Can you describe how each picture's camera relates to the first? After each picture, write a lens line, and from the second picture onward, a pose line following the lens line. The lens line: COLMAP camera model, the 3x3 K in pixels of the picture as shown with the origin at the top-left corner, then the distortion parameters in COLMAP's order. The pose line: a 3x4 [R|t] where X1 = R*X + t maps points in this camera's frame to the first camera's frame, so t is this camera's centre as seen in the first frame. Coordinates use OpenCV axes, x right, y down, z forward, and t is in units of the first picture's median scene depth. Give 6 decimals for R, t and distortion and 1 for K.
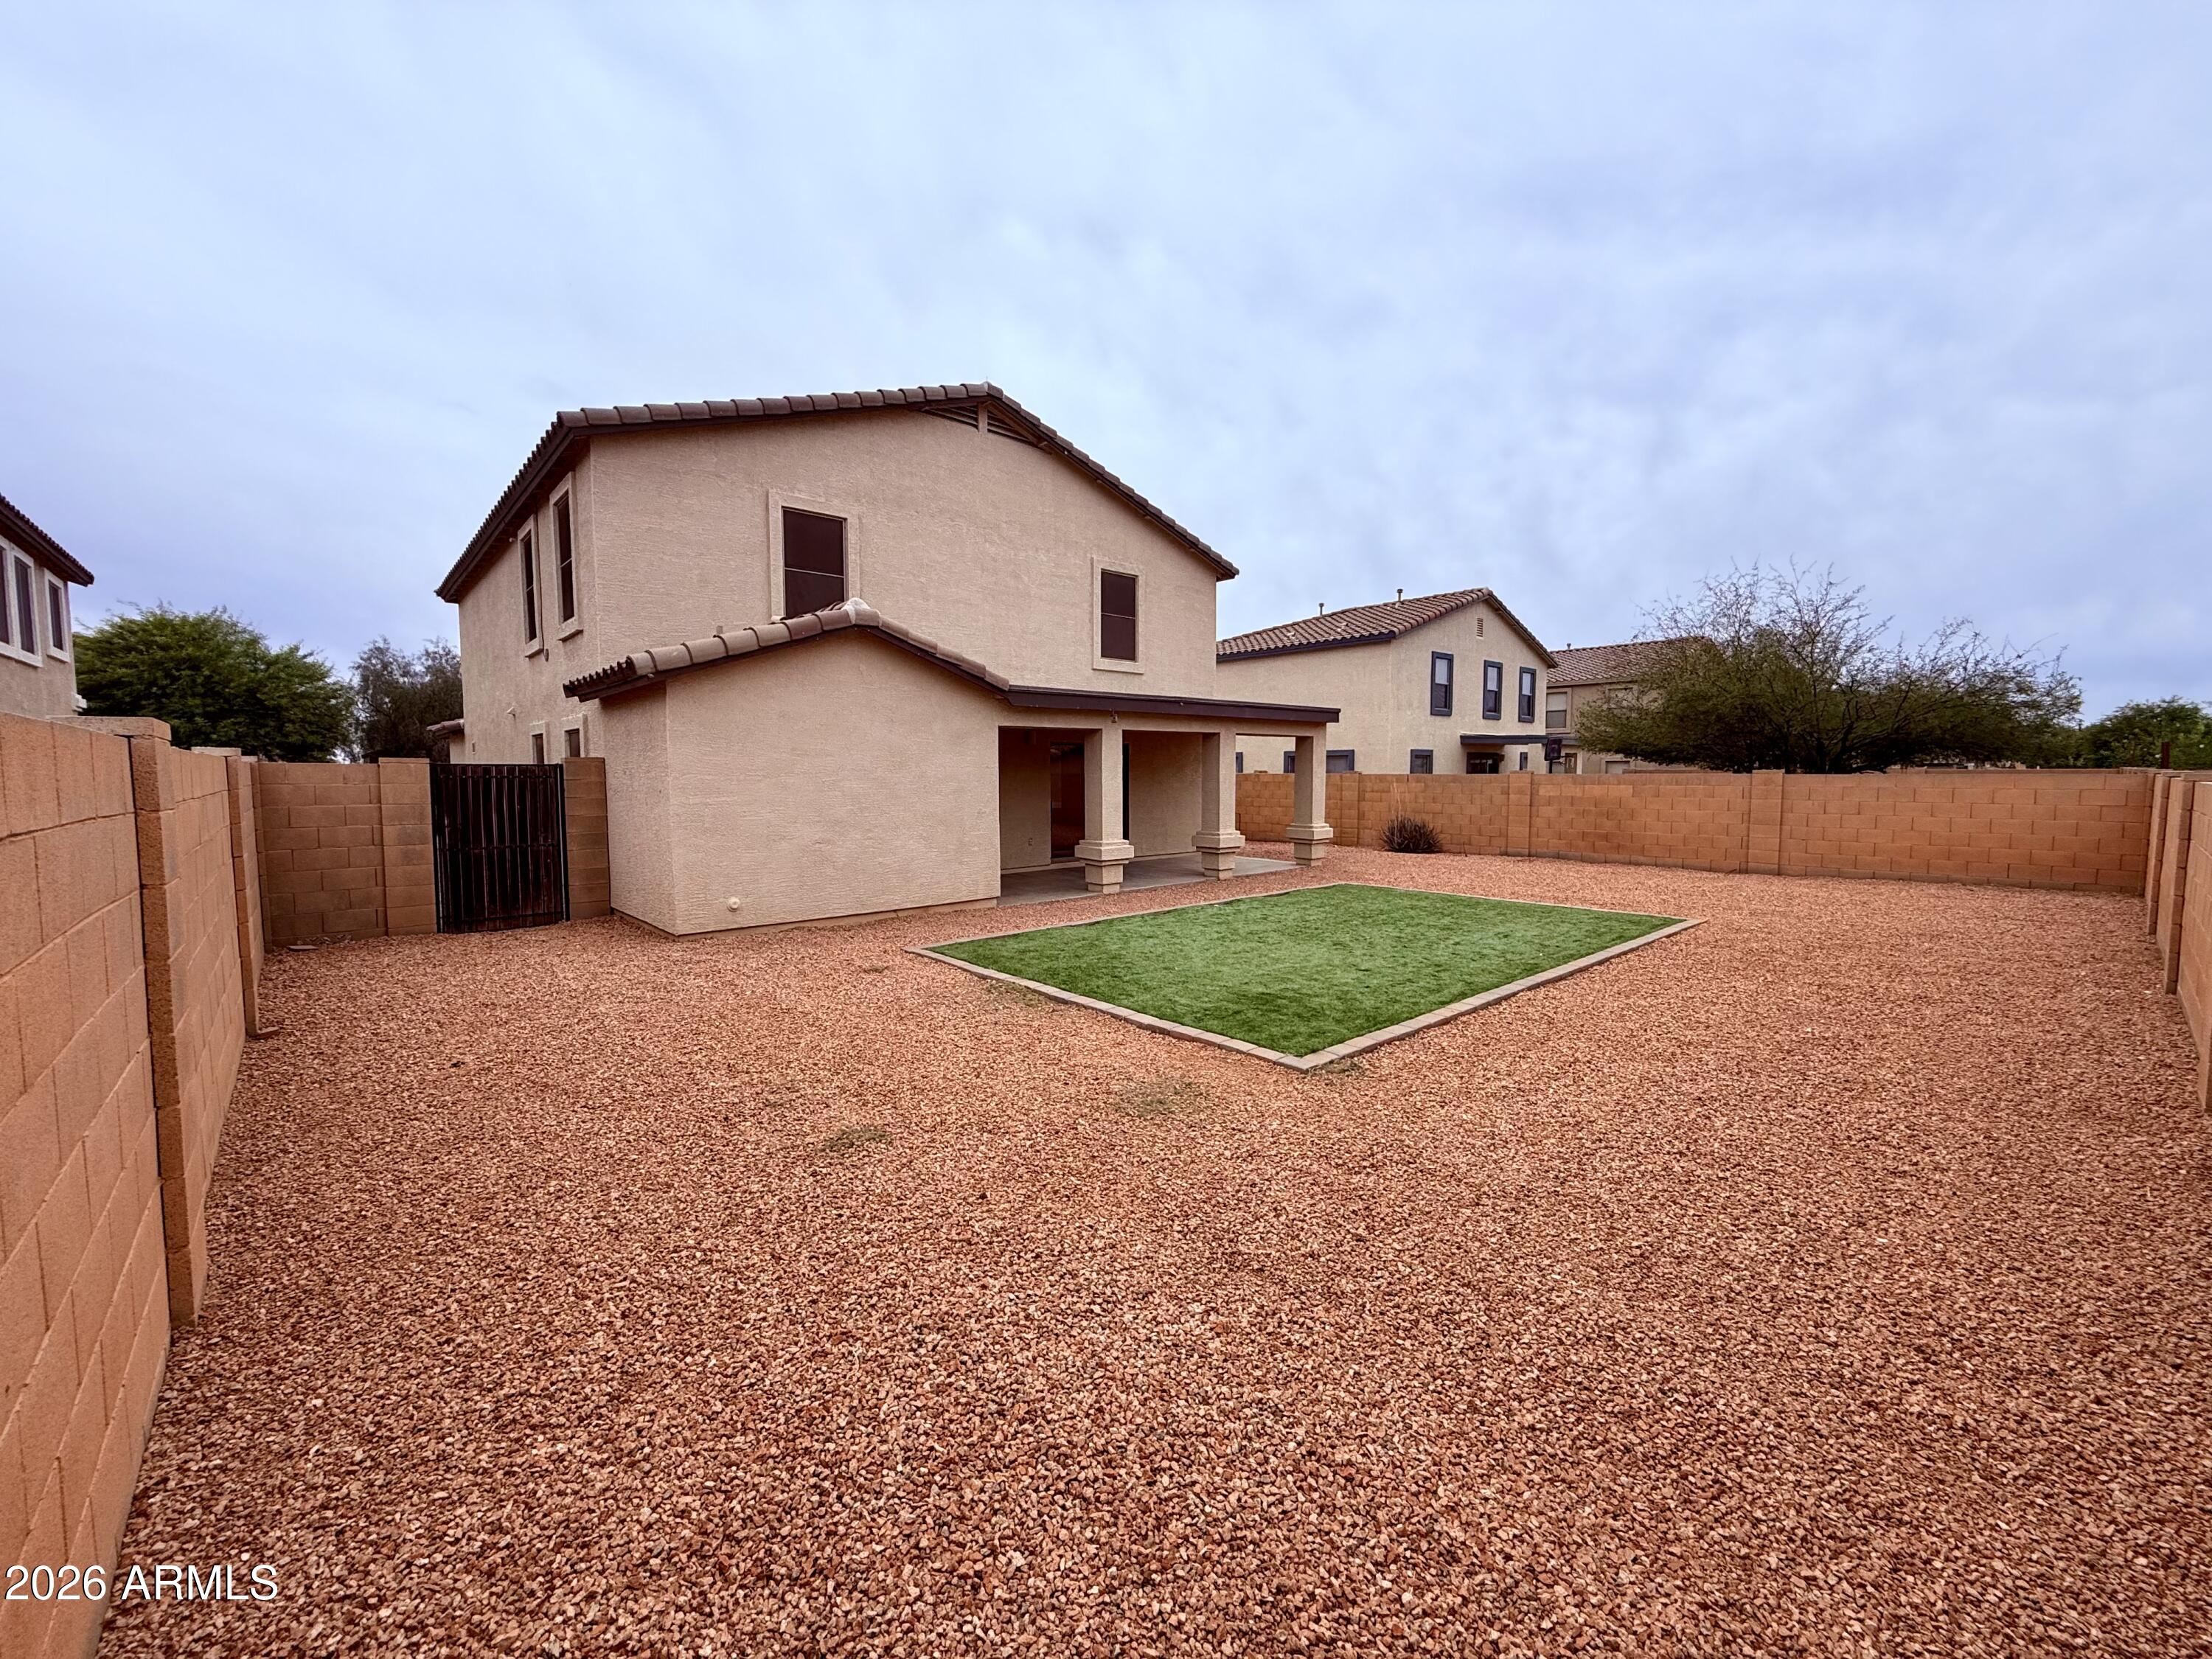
lens RADIAL K [[881.0, 0, 1105.5], [0, 881.0, 829.7], [0, 0, 1]] dist [0.002163, -0.000537]
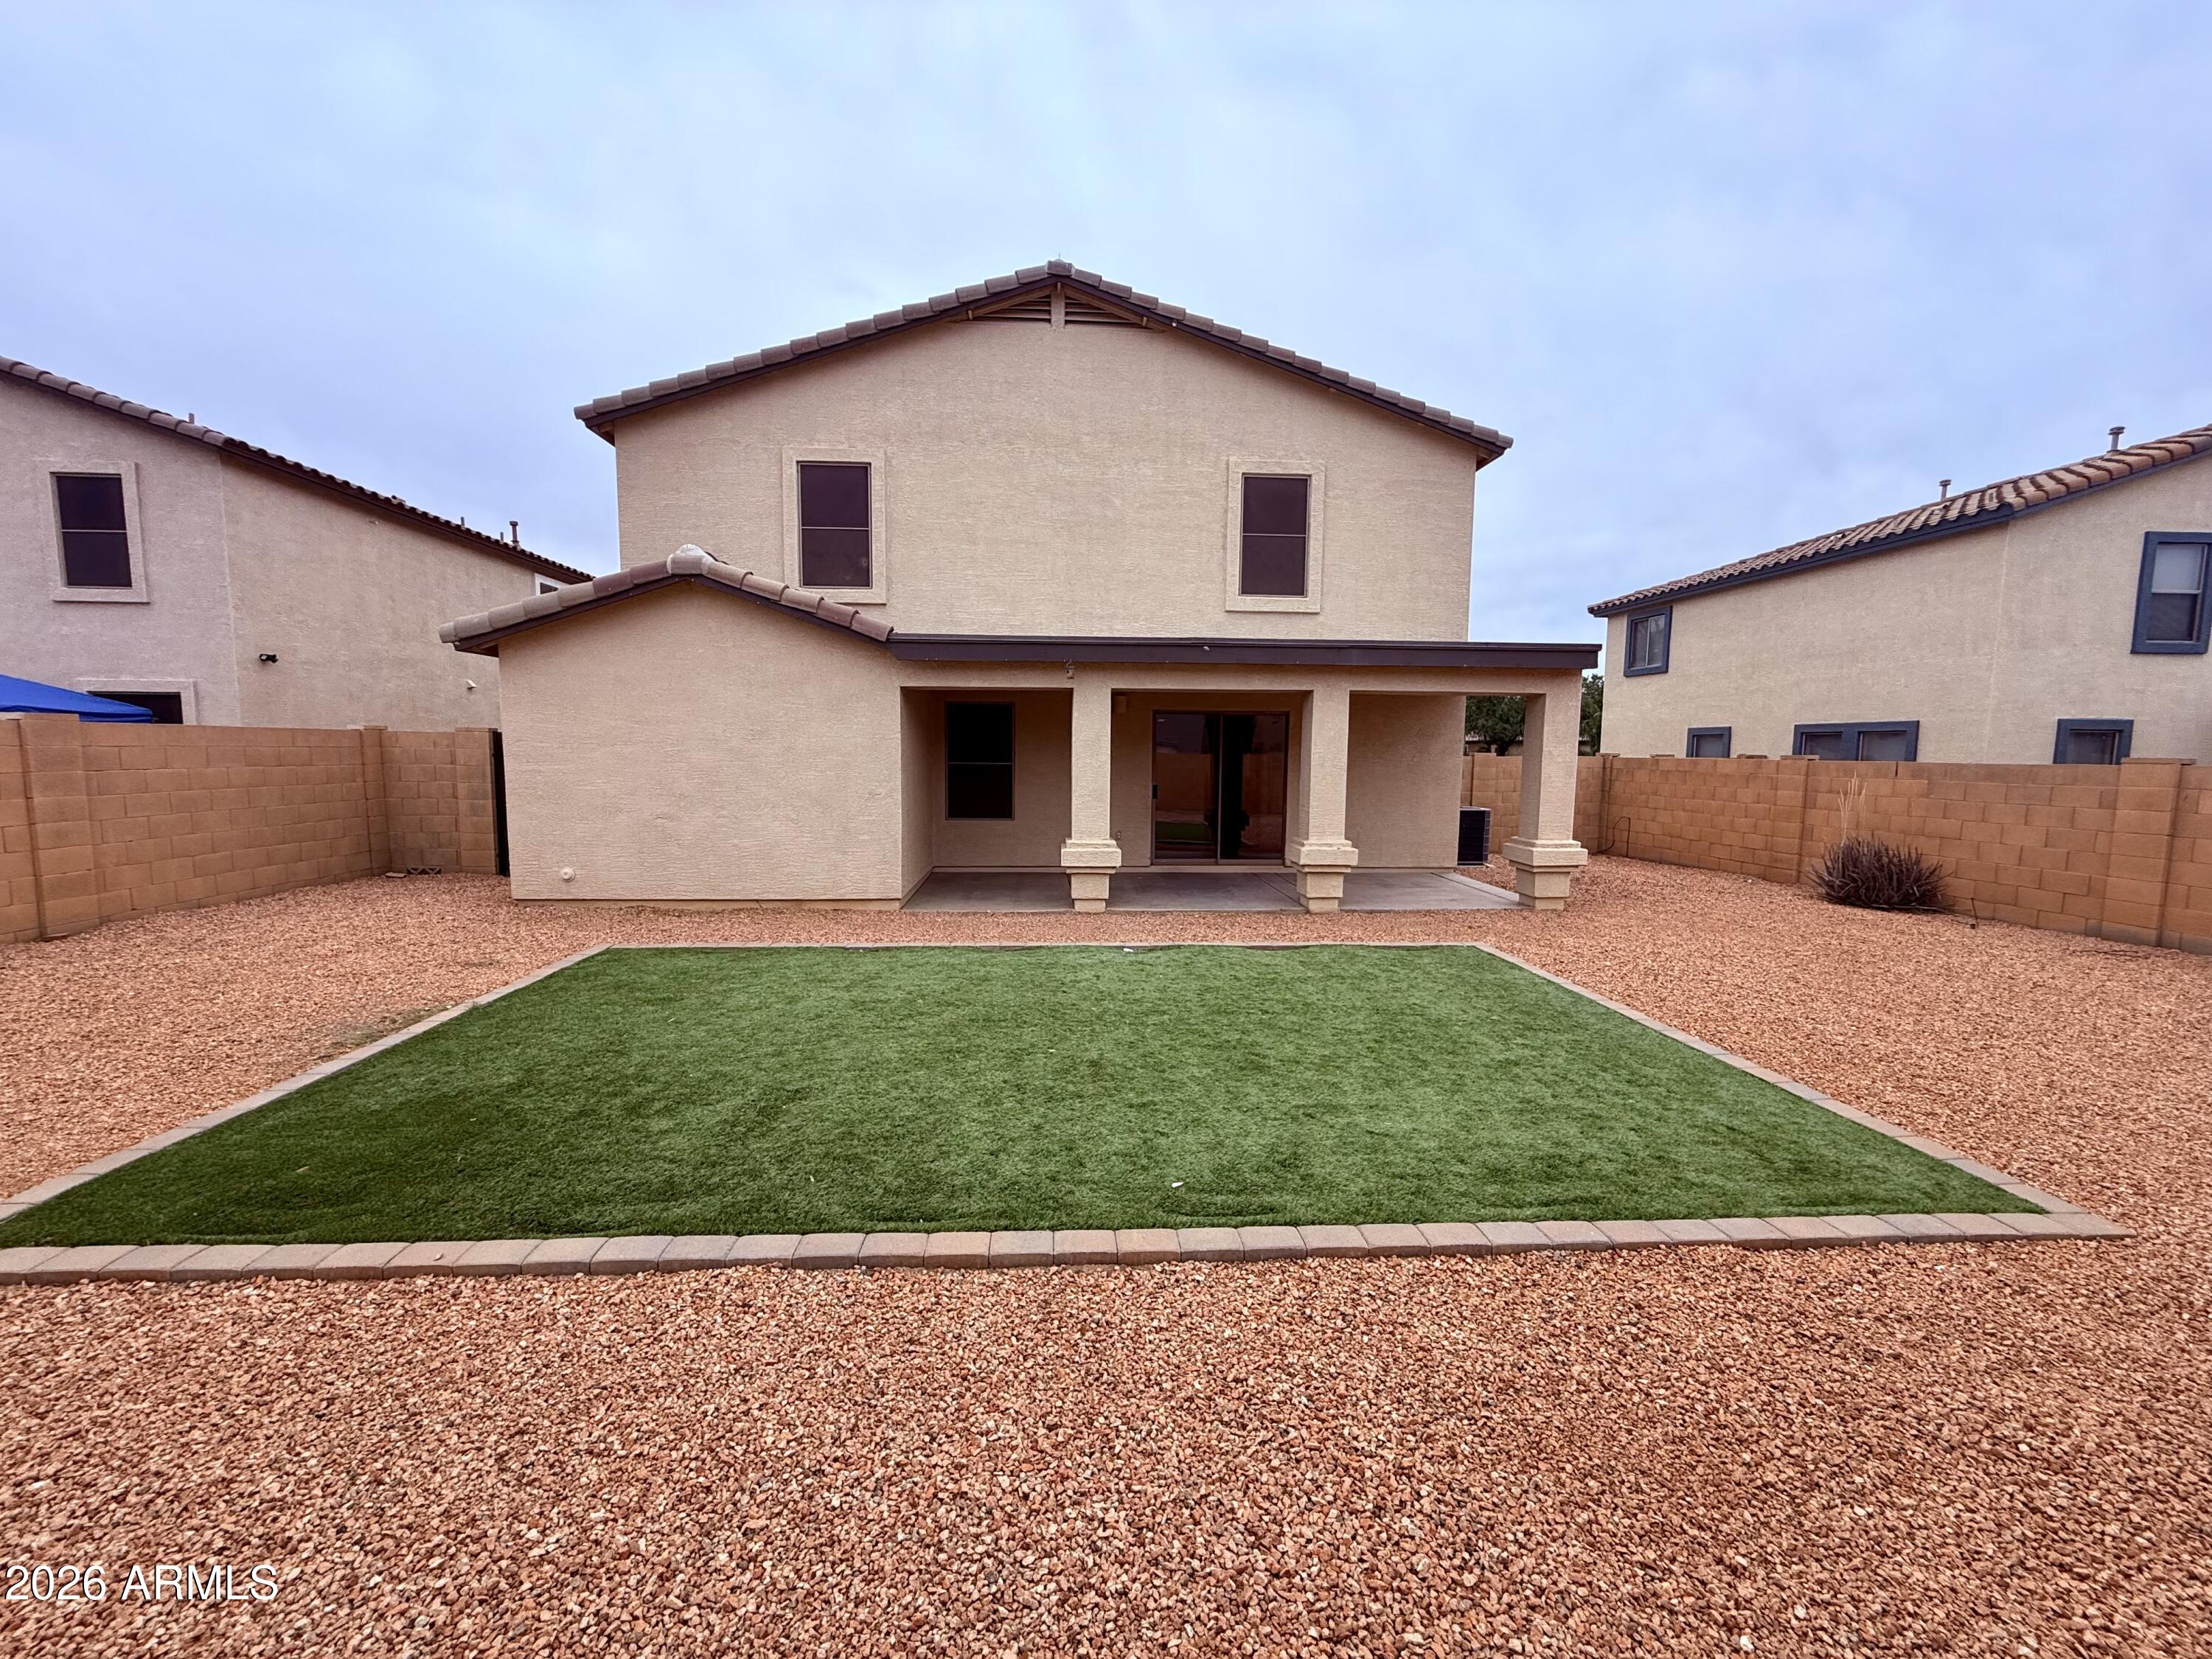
lens RADIAL K [[881.0, 0, 1094.1], [0, 881.0, 834.1], [0, 0, 1]] dist [0.002163, -0.000537]
pose [[0.785394, 0.069824, -0.615045, 0.418193], [-0.053936, 0.997558, 0.044375, -0.023276], [0.616641, -0.001679, 0.787242, 0.383359]]
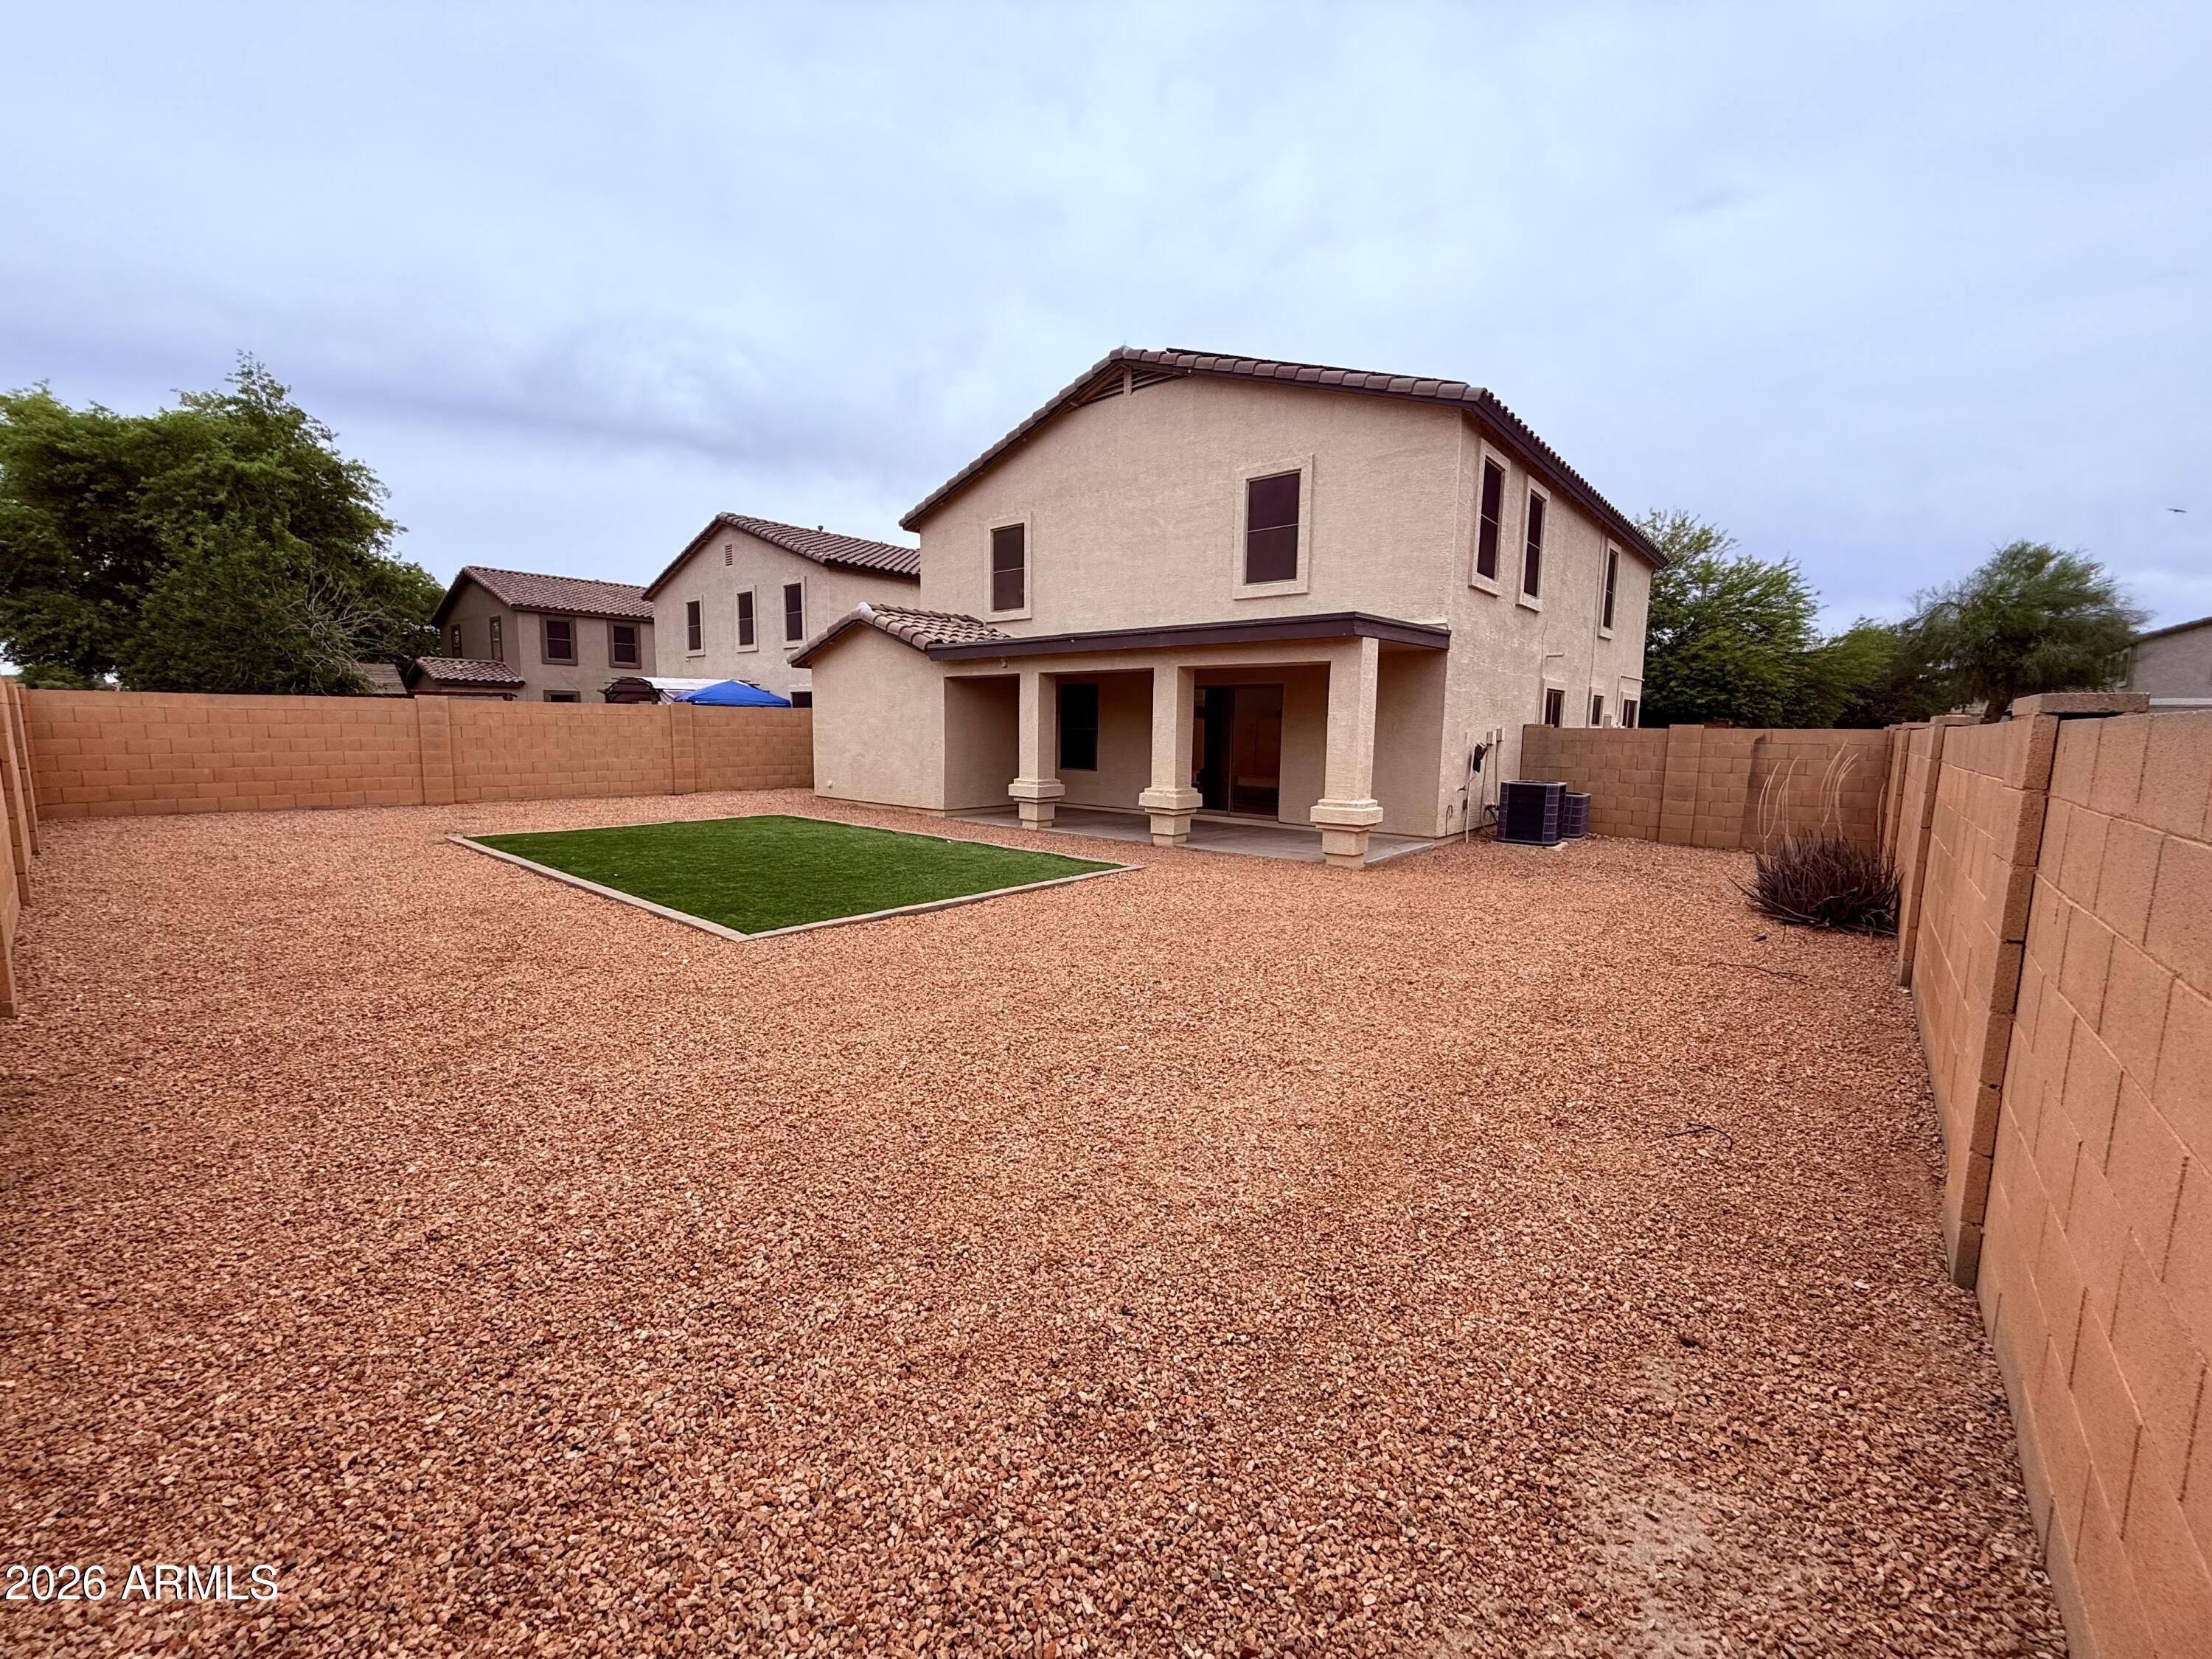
lens RADIAL K [[881.0, 0, 1112.8], [0, 881.0, 826.5], [0, 0, 1]] dist [0.002163, -0.000537]
pose [[0.145787, 0.125236, -0.981357, 0.971989], [-0.075891, 0.990448, 0.115122, -0.055463], [0.986401, 0.057693, 0.153899, 0.850945]]
